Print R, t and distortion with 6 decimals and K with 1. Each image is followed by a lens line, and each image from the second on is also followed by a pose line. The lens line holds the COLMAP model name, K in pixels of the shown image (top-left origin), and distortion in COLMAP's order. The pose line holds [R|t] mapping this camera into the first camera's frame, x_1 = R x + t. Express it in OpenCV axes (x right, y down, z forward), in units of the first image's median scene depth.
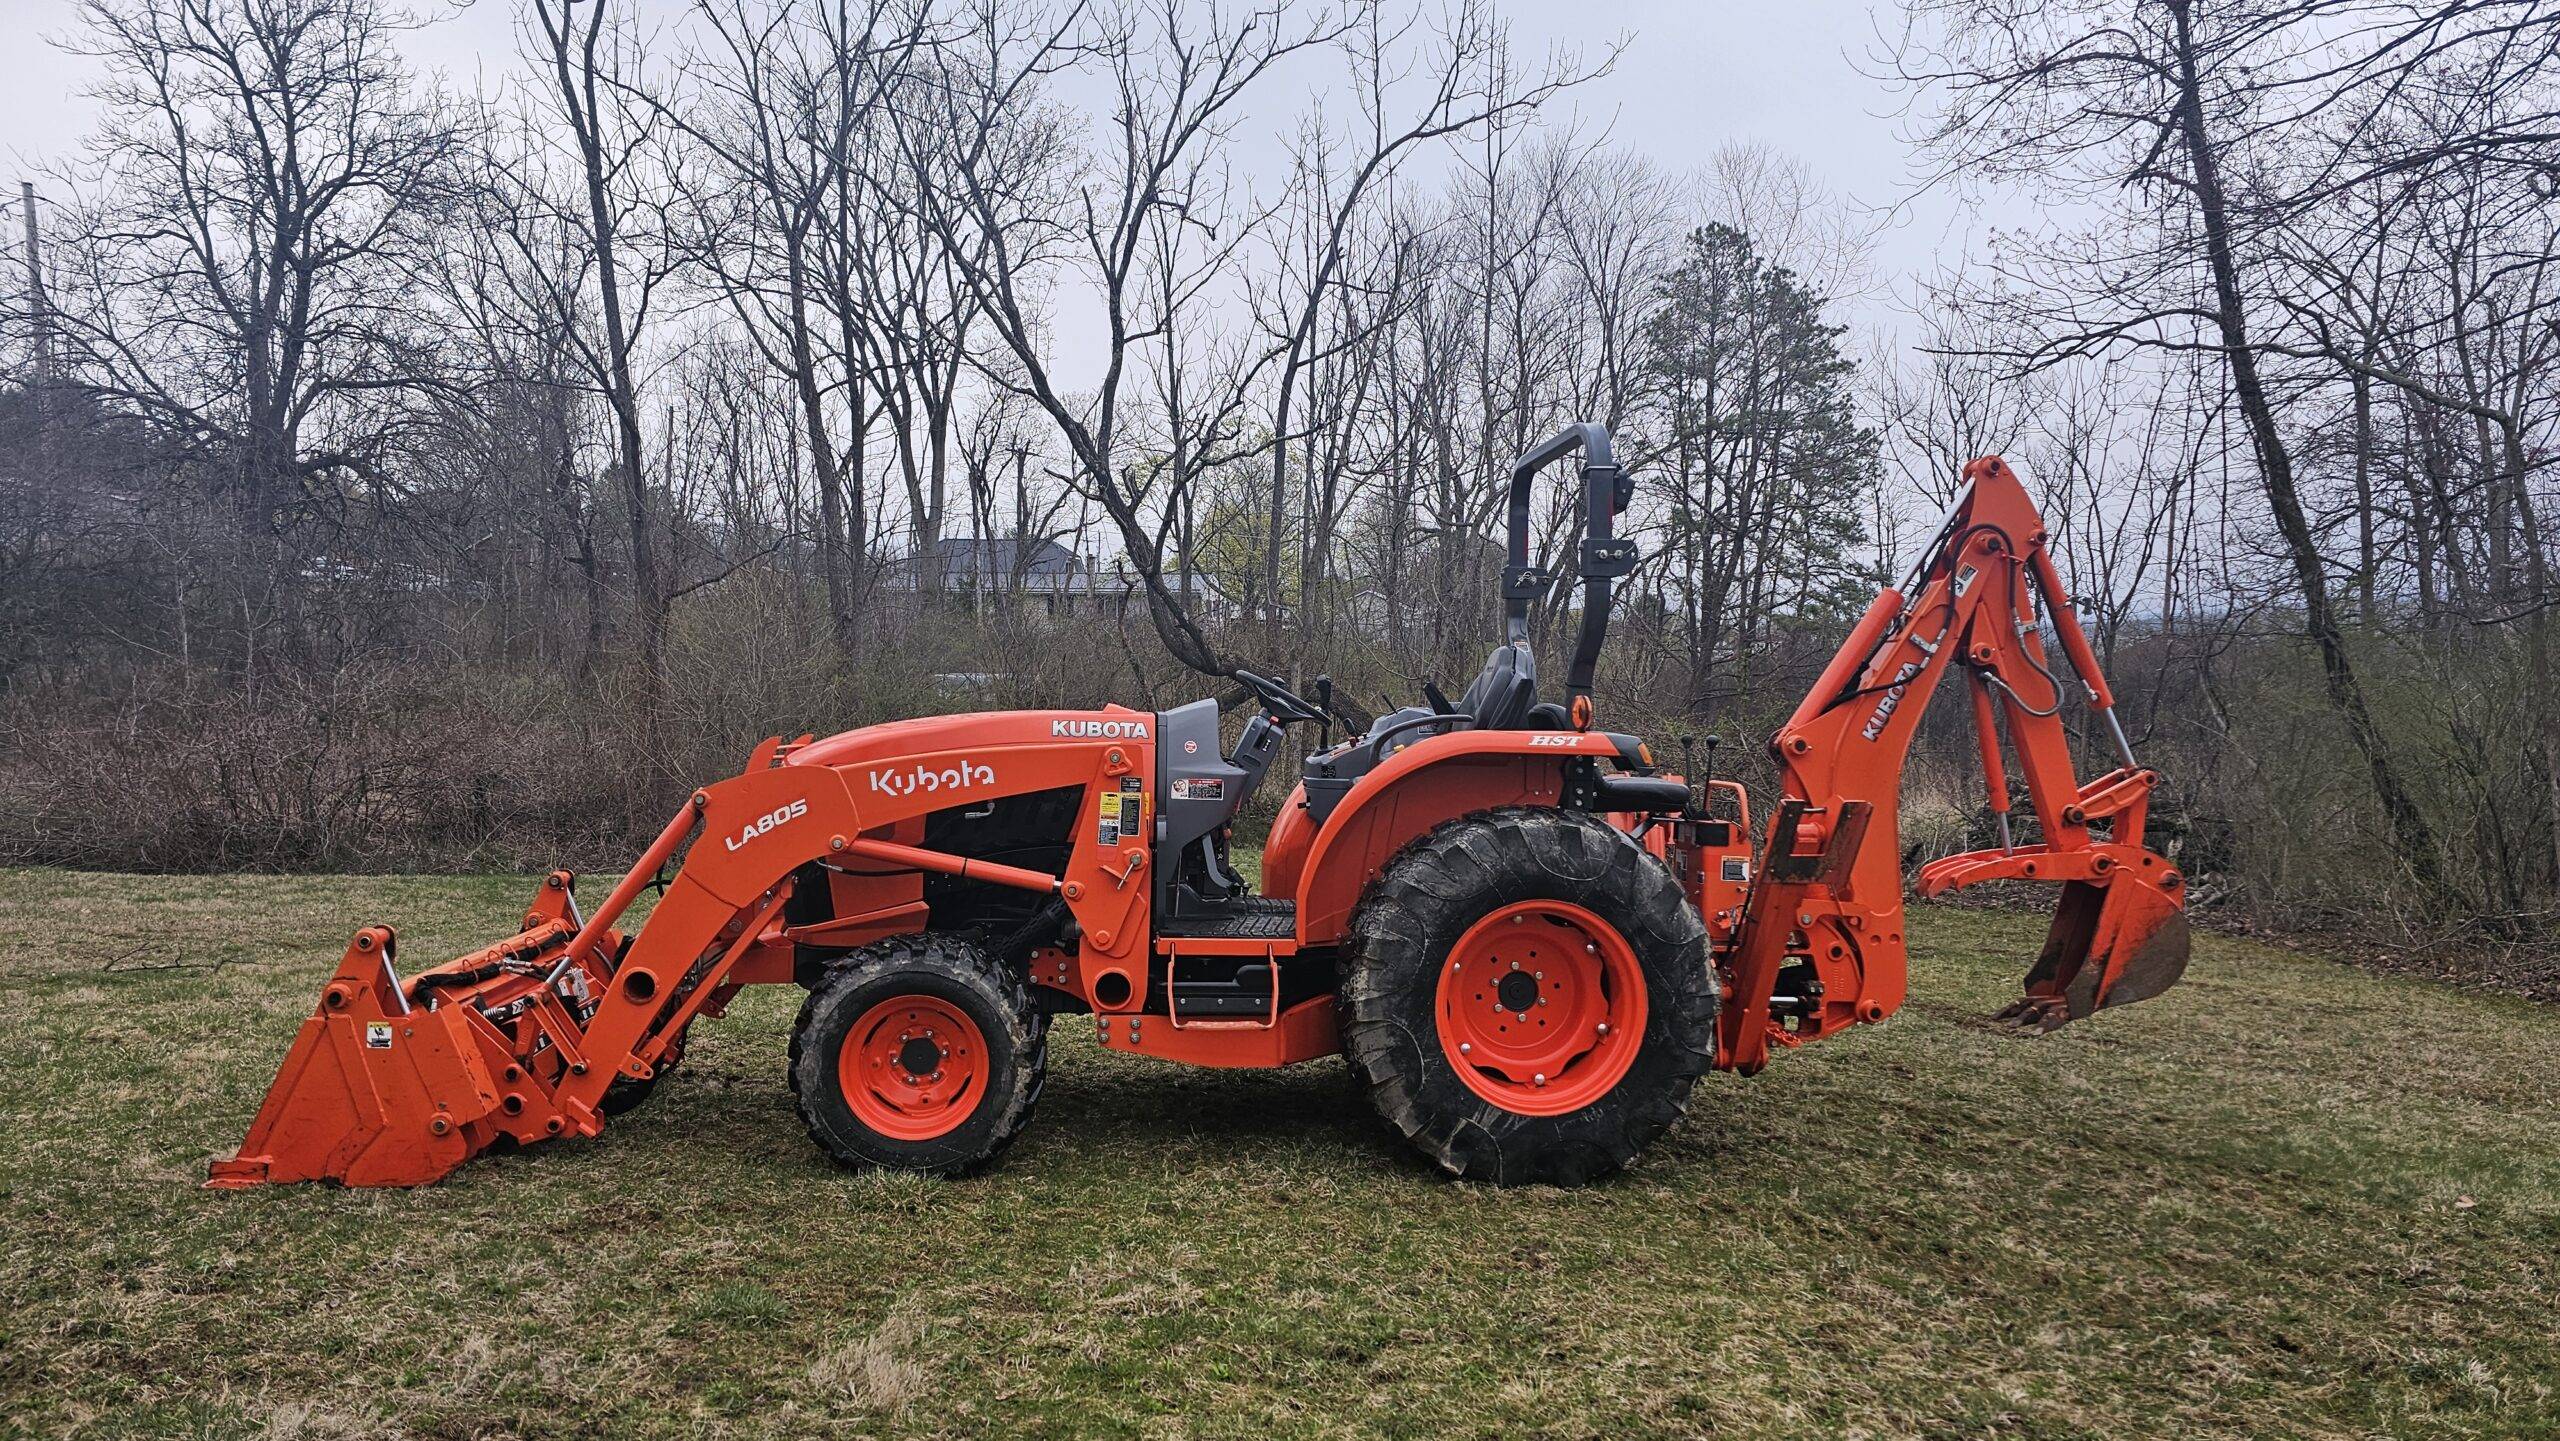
lens RADIAL K [[1708.2, 0, 1275.5], [0, 1708.2, 742.3], [0, 0, 1]] dist [0.065822, -0.061554]
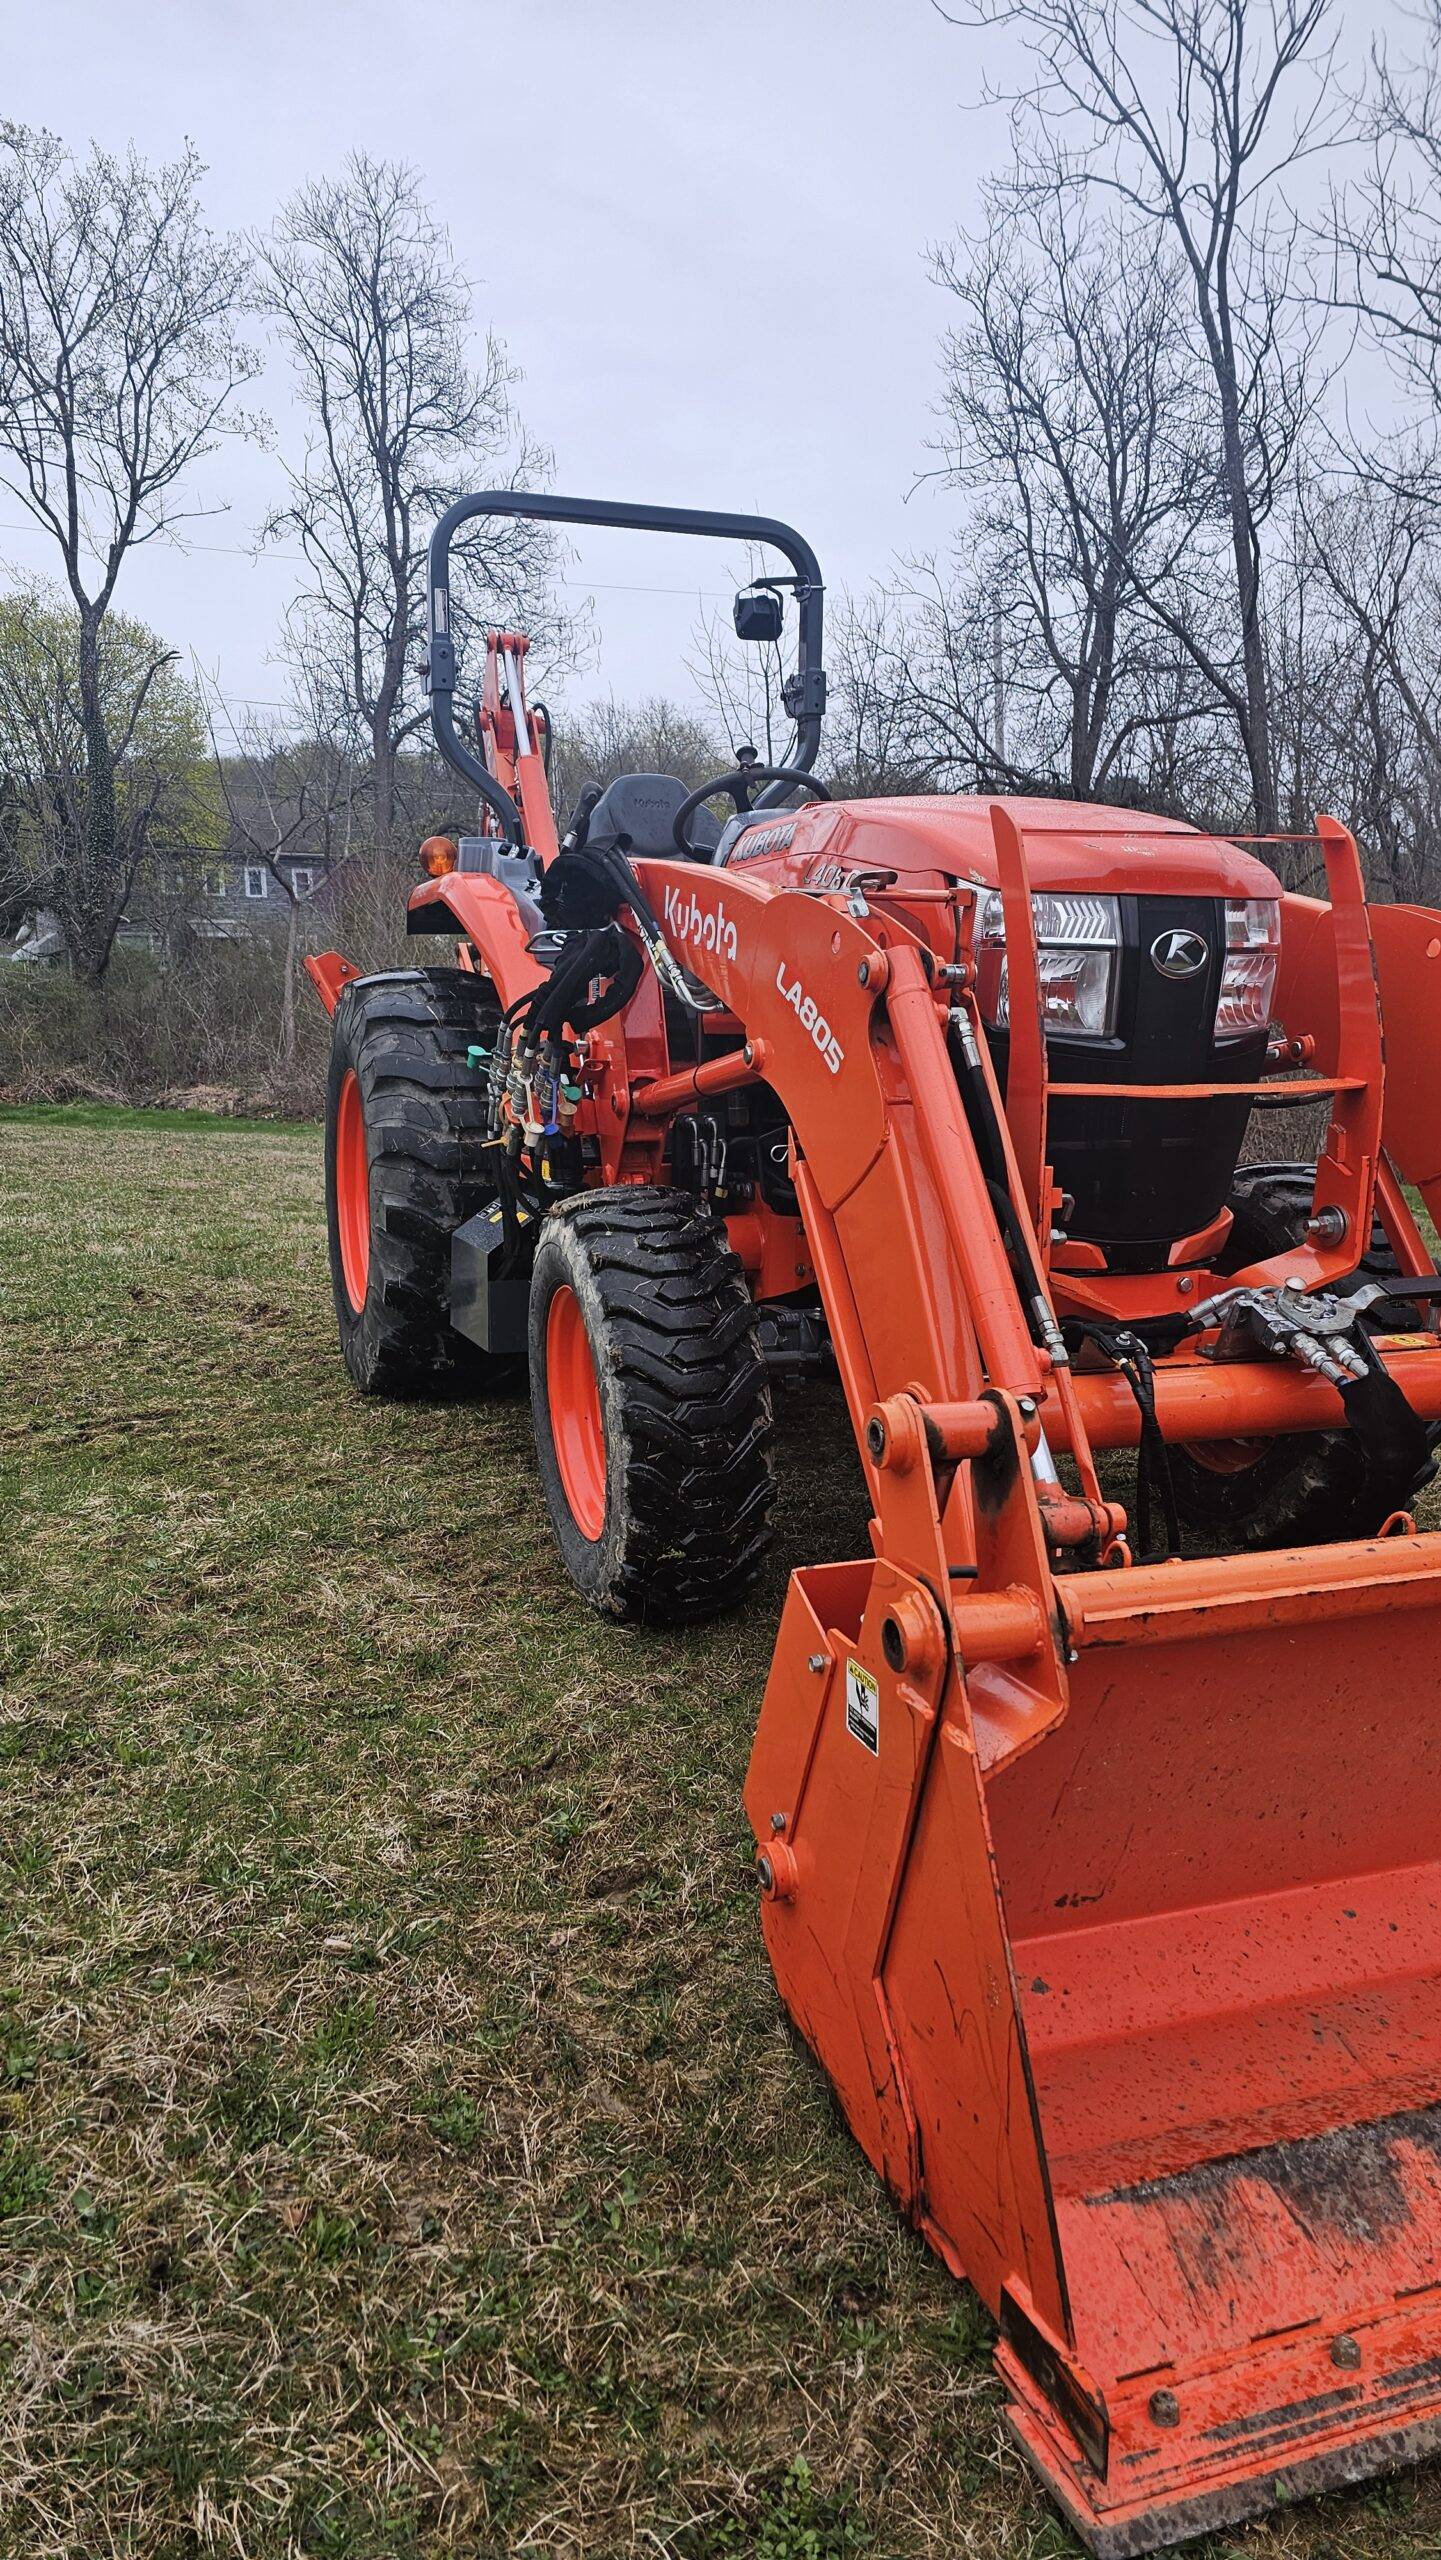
lens RADIAL K [[1708.2, 0, 682.4], [0, 1708.2, 1293.8], [0, 0, 1]] dist [0.065822, -0.061554]
pose [[0.643621, 0.097644, -0.759090, 0.168916], [-0.013636, 0.993134, 0.116189, 0.026561], [0.765223, -0.064431, 0.640533, 0.209083]]
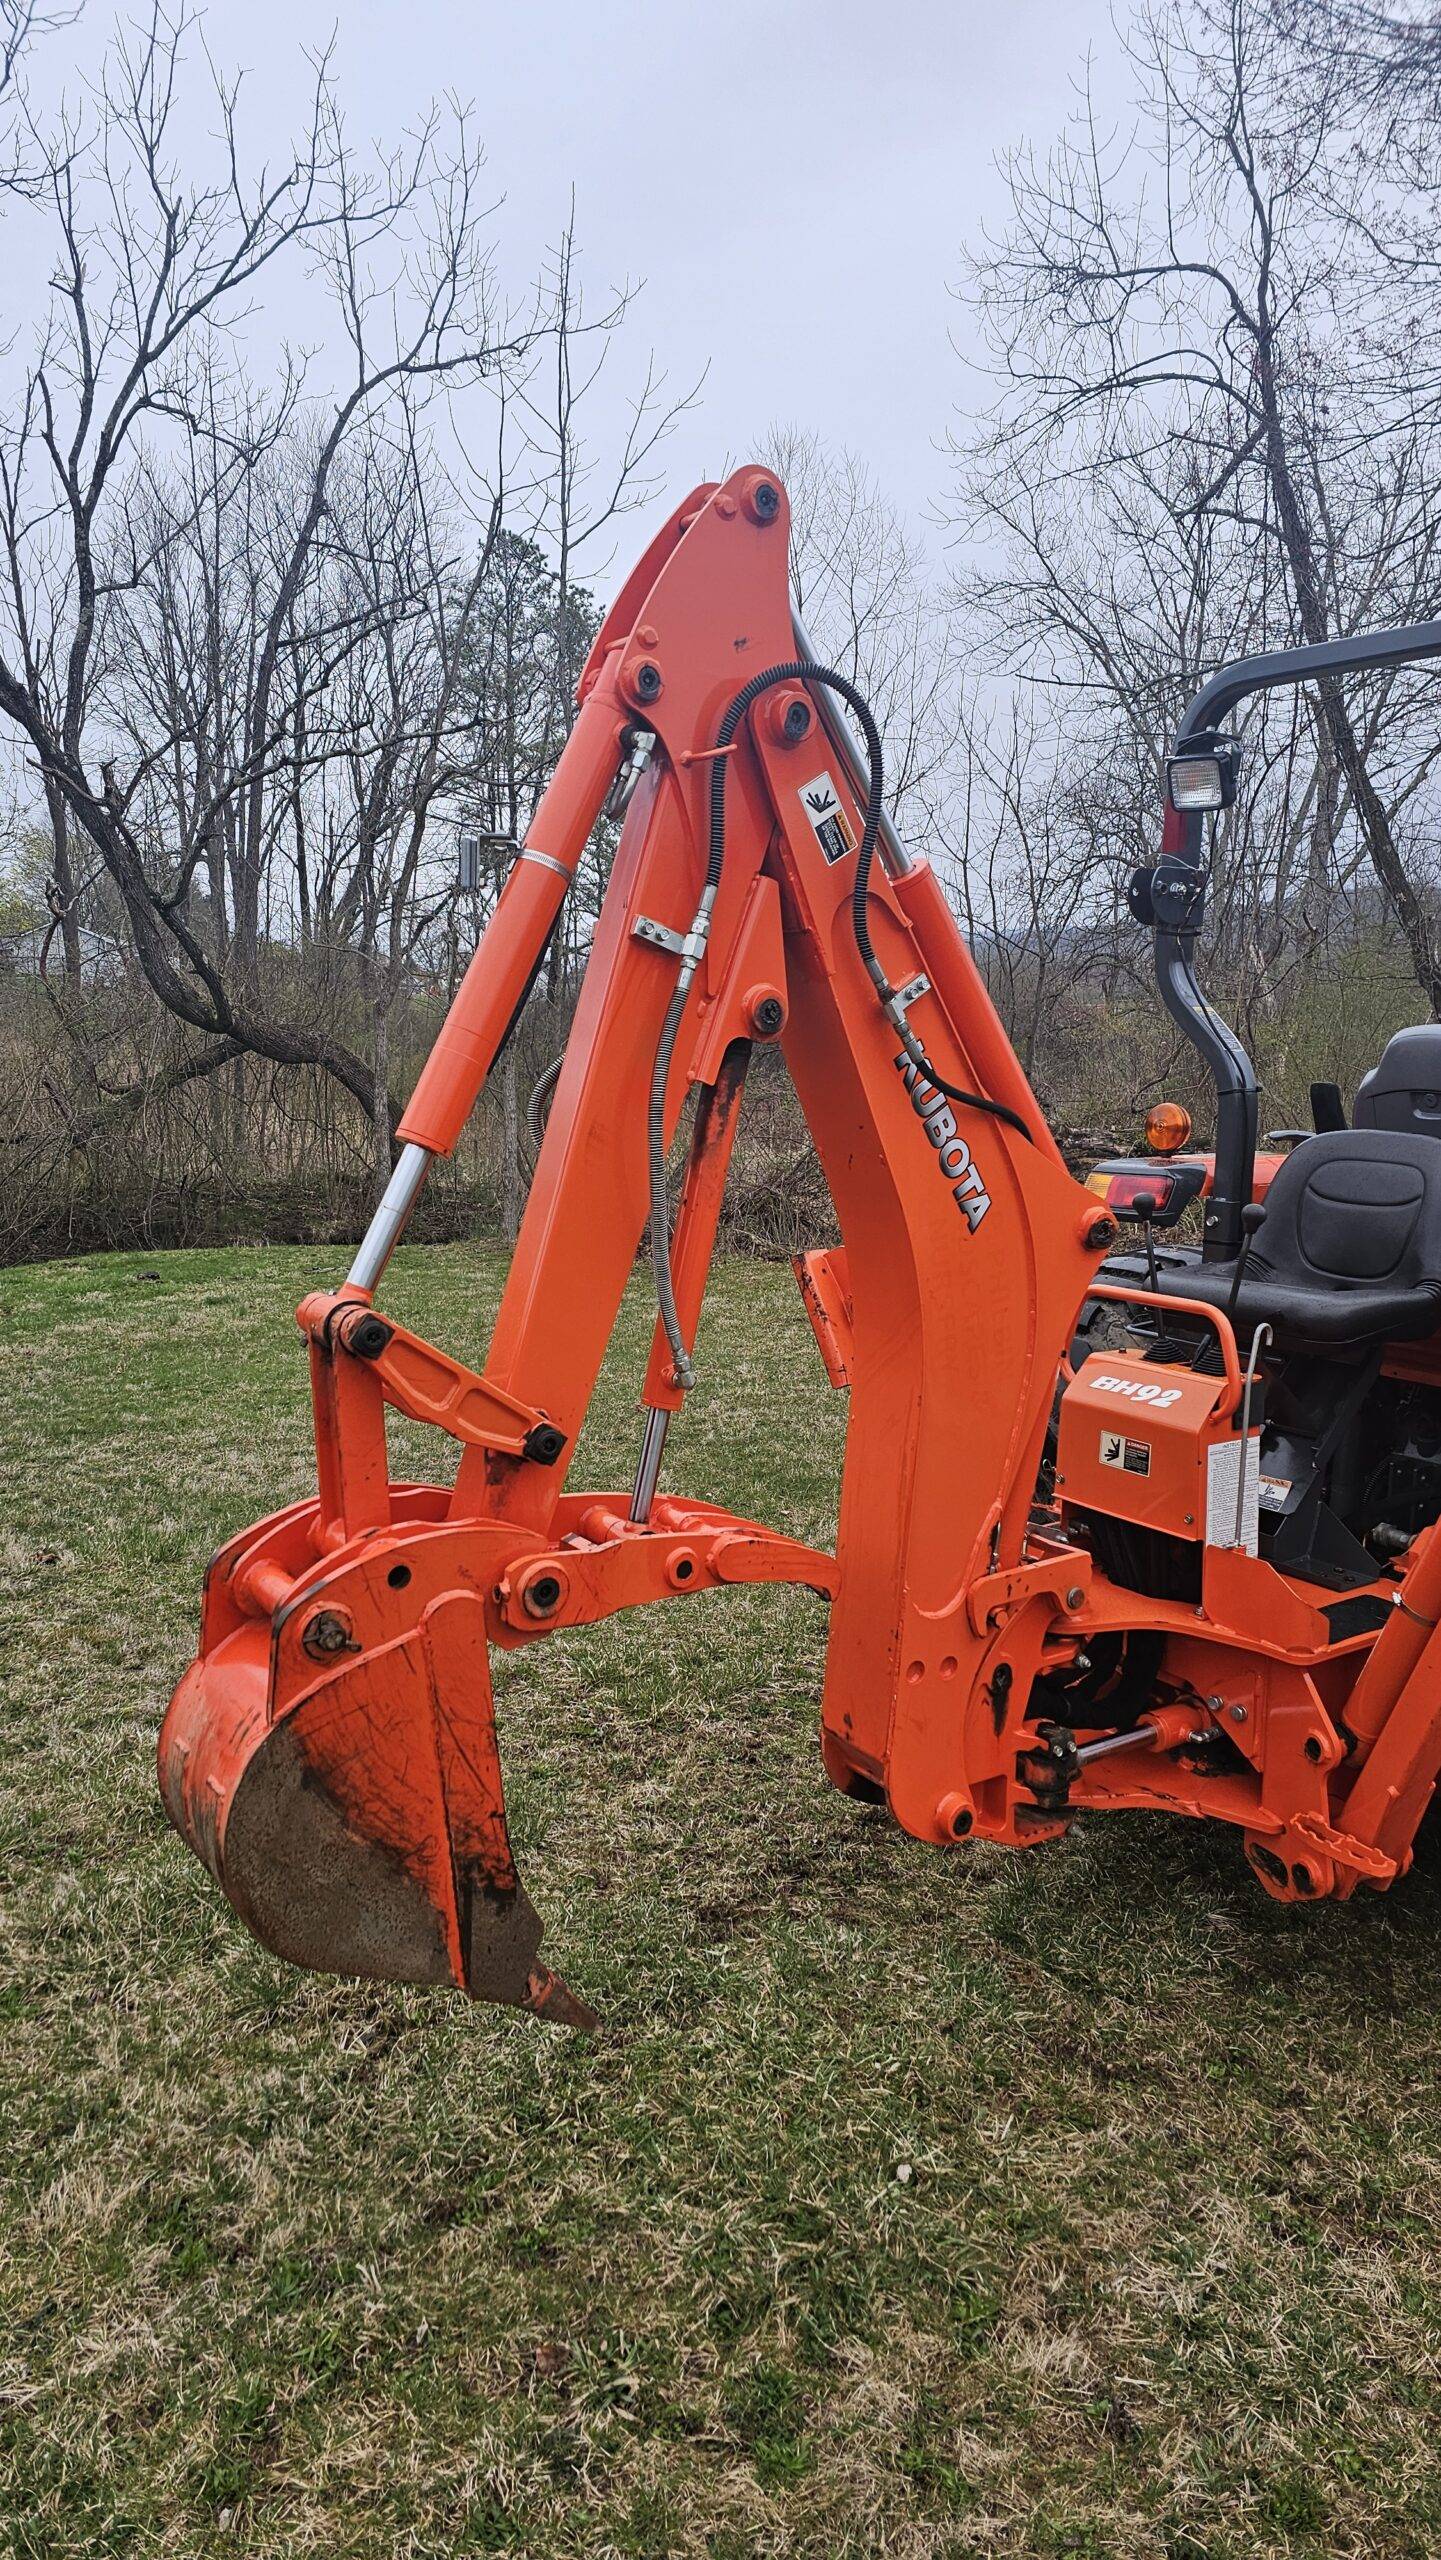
lens RADIAL K [[1708.2, 0, 698.1], [0, 1708.2, 1275.4], [0, 0, 1]] dist [0.065822, -0.061554]
pose [[0.906796, -0.078695, 0.414160, -0.216377], [0.031286, 0.992275, 0.120045, -0.019289], [-0.420408, -0.095899, 0.902253, 0.184990]]
